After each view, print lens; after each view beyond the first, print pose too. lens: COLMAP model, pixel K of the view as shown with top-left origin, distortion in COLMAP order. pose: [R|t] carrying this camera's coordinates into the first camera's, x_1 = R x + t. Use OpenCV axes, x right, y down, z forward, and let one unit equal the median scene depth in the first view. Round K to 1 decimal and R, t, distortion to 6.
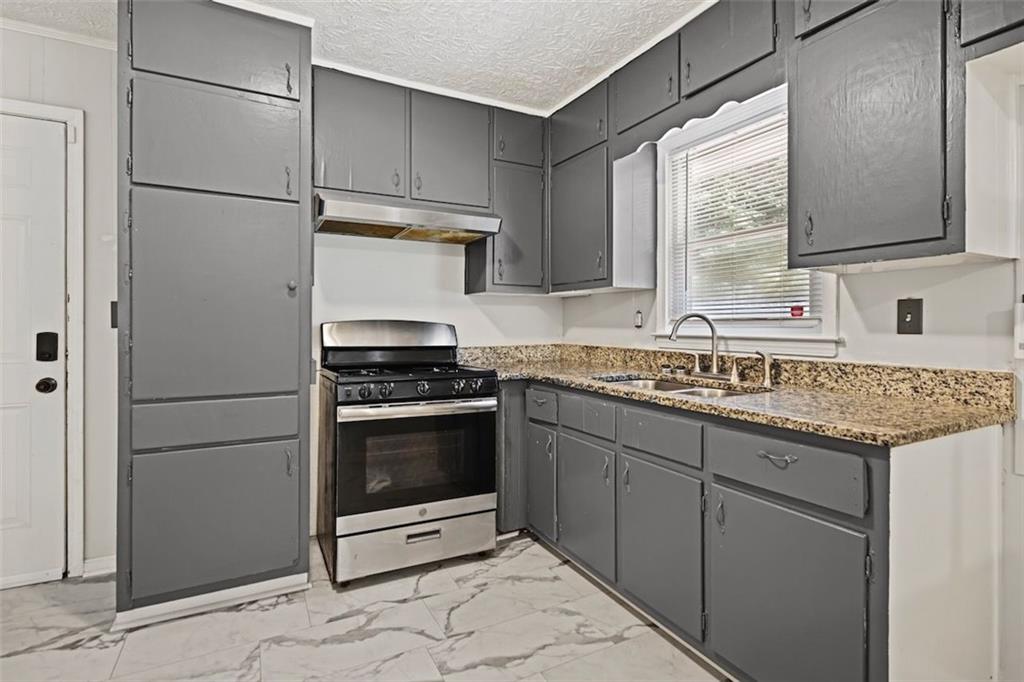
lens RADIAL K [[508.3, 0, 517.6], [0, 508.3, 330.1], [0, 0, 1]] dist [0.003509, 0.000146]
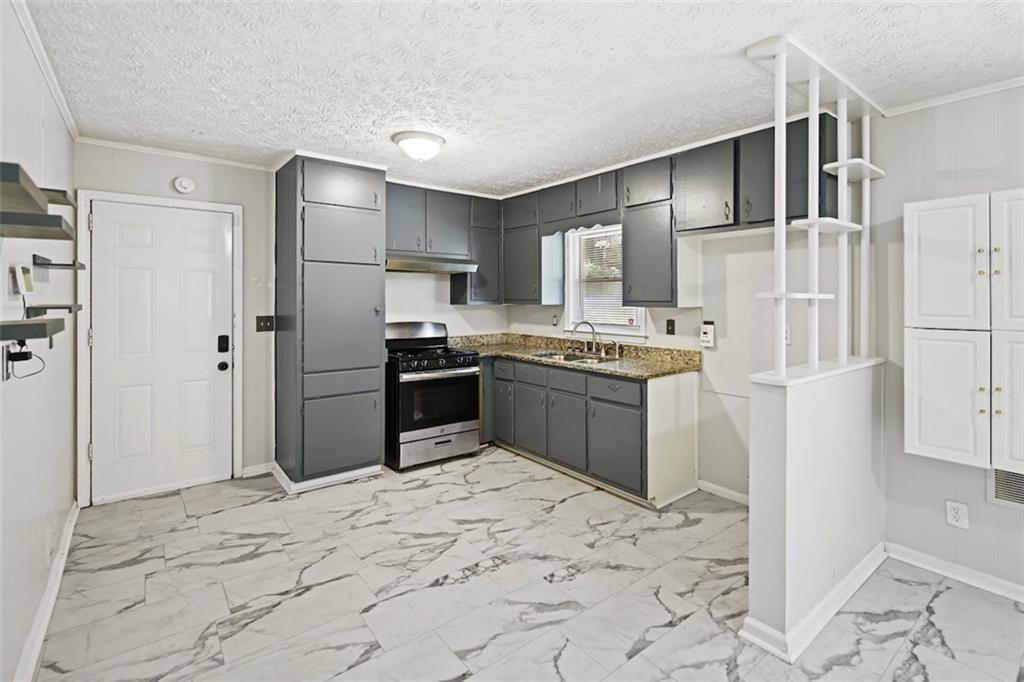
lens RADIAL K [[476.6, 0, 510.7], [0, 476.6, 303.0], [0, 0, 1]] dist [-0.001822, -0.000073]
pose [[0.986128, -0.003781, 0.165946, -0.228271], [0.004211, 0.999989, -0.002238, -0.096722], [-0.165935, 0.002905, 0.986132, -0.740628]]
